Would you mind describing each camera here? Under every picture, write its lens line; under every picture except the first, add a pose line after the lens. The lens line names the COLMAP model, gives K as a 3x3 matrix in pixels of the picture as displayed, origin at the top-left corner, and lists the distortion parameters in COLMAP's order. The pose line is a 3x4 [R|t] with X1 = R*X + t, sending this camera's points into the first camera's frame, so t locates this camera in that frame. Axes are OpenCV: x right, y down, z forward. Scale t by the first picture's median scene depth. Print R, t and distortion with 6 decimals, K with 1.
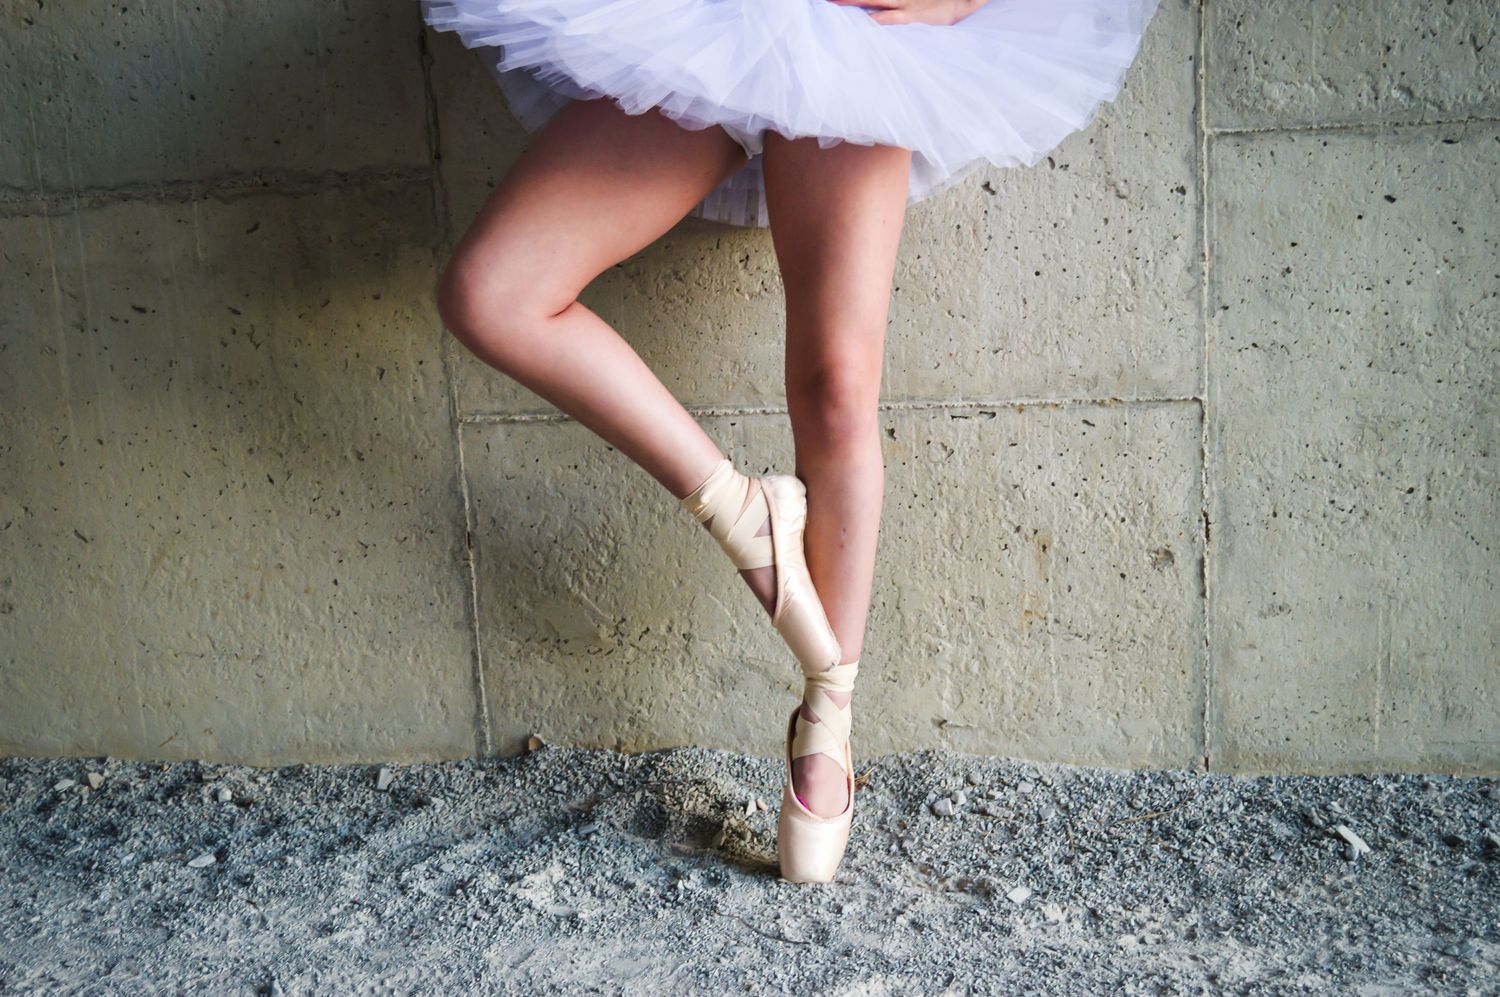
lens RADIAL K [[1829.5, 0, 750.0], [0, 1829.5, 498.5], [0, 0, 1]] dist [-0.043274, -0.023323]
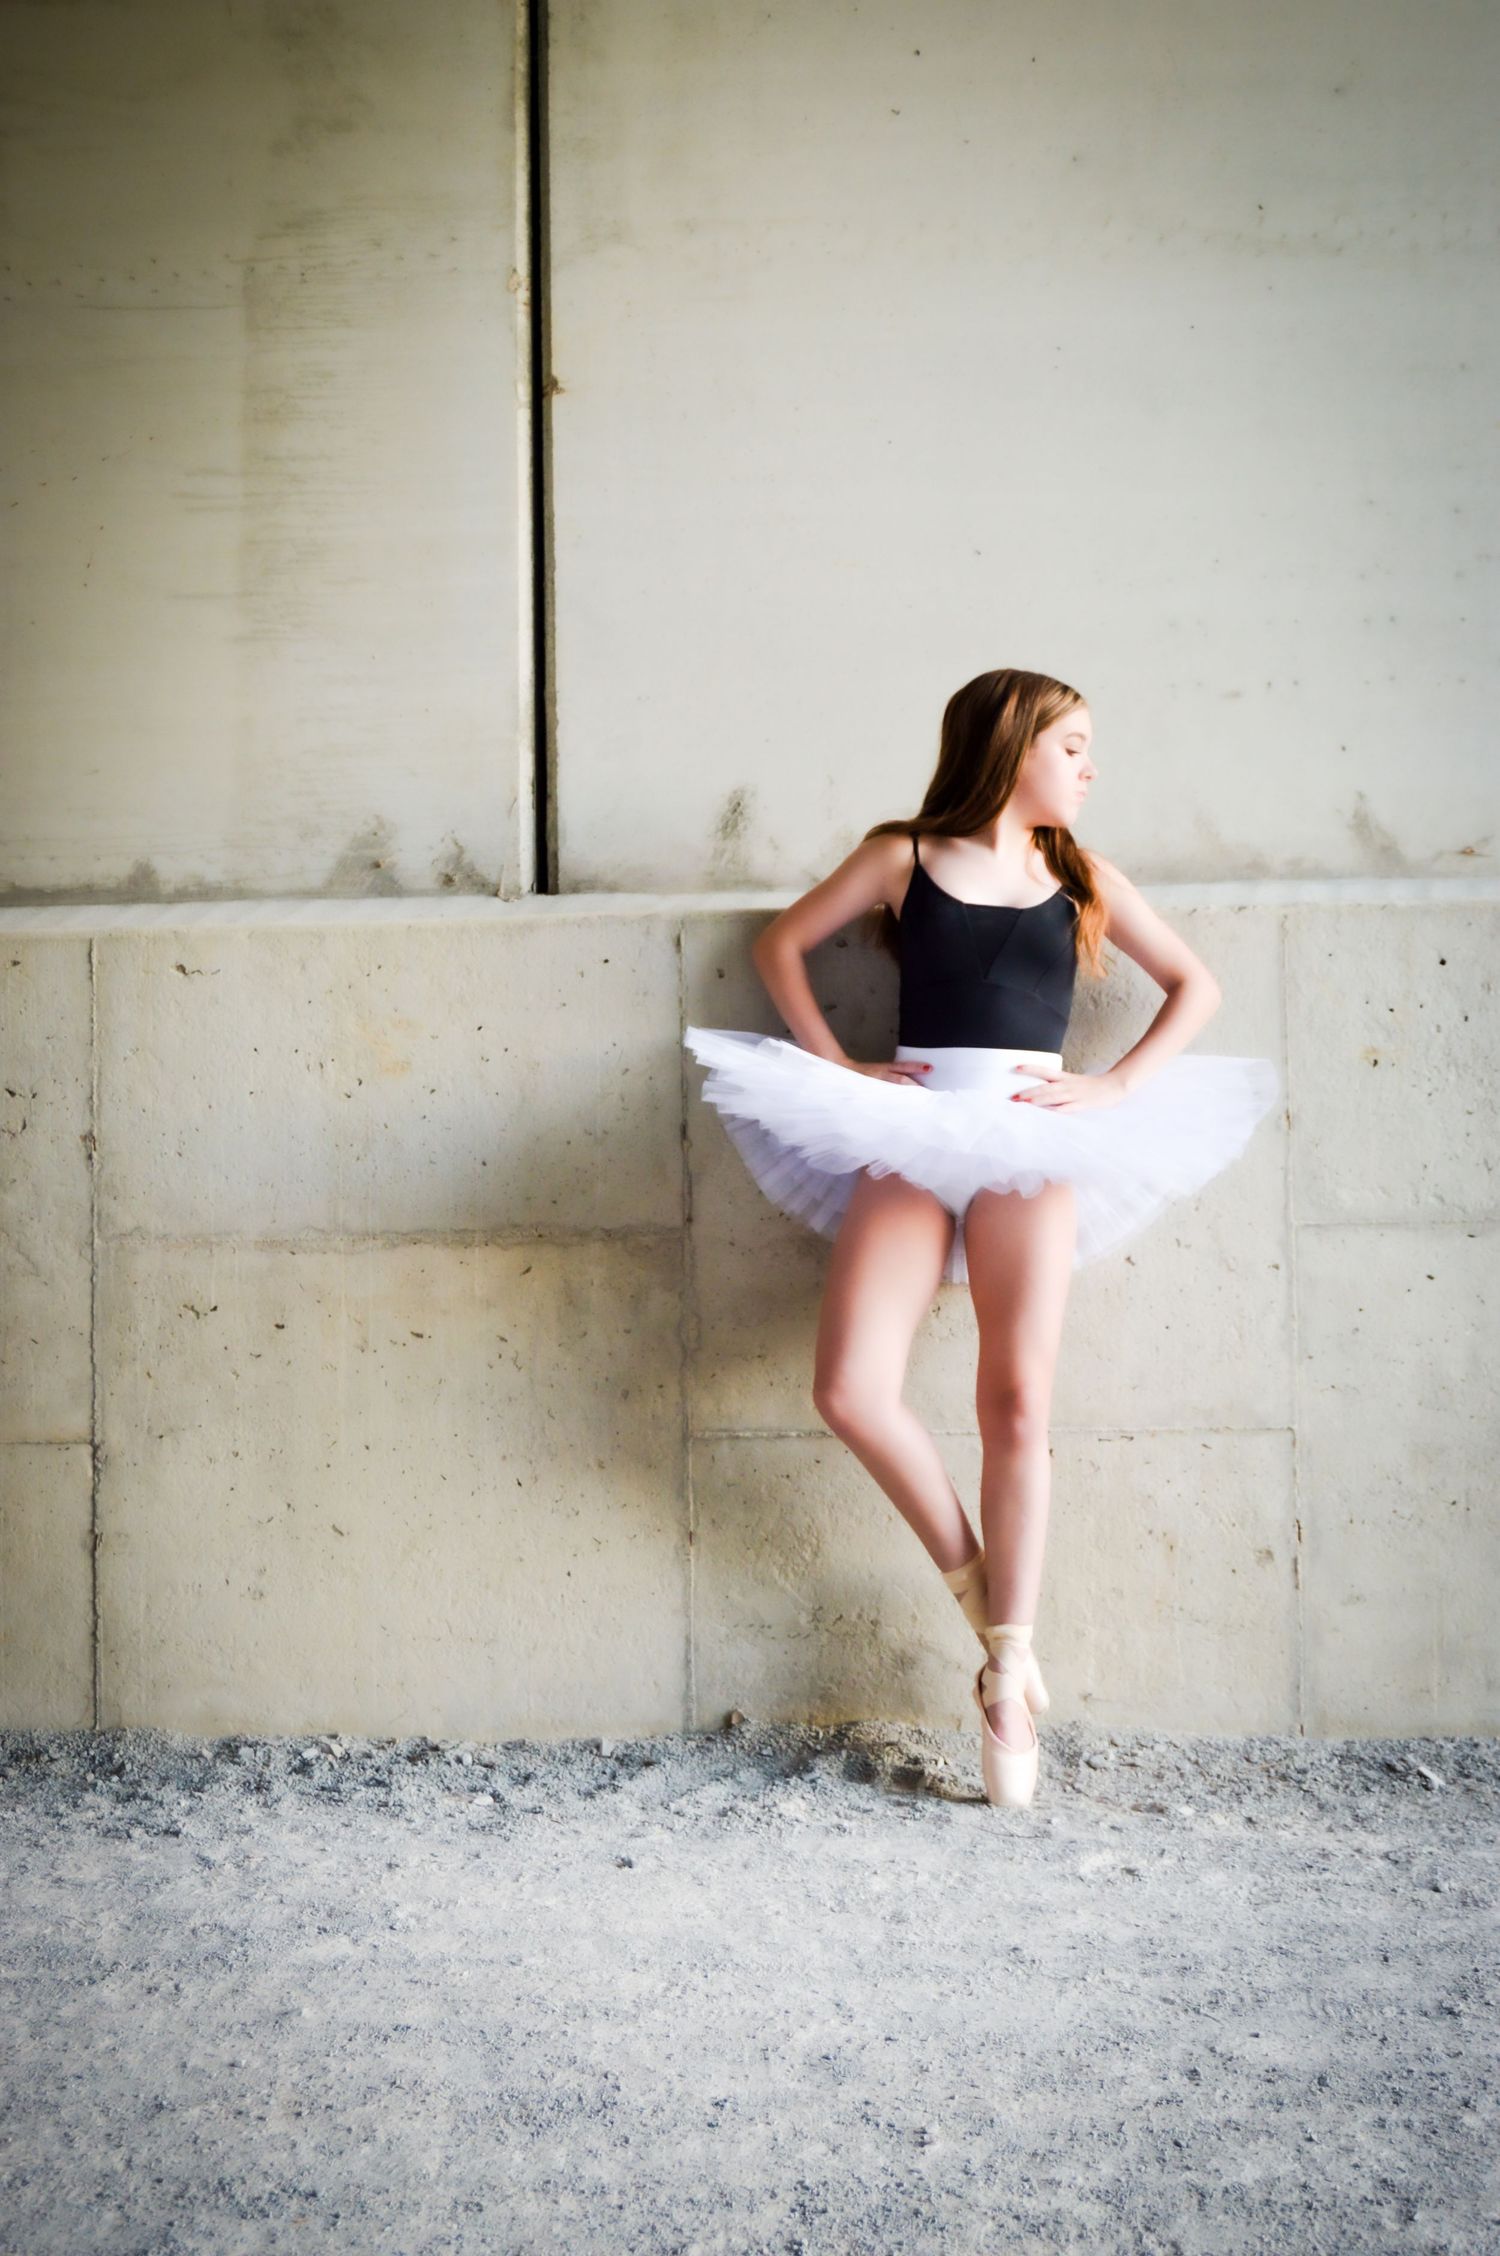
lens RADIAL K [[2221.4, 0, 731.6], [0, 2221.4, 1112.2], [0, 0, 1]] dist [-0.060070, 0.000161]
pose [[0.991910, 0.048205, 0.117435, -0.325540], [-0.016318, 0.965839, -0.258627, 0.134142], [-0.125891, 0.254619, 0.958812, -0.479313]]
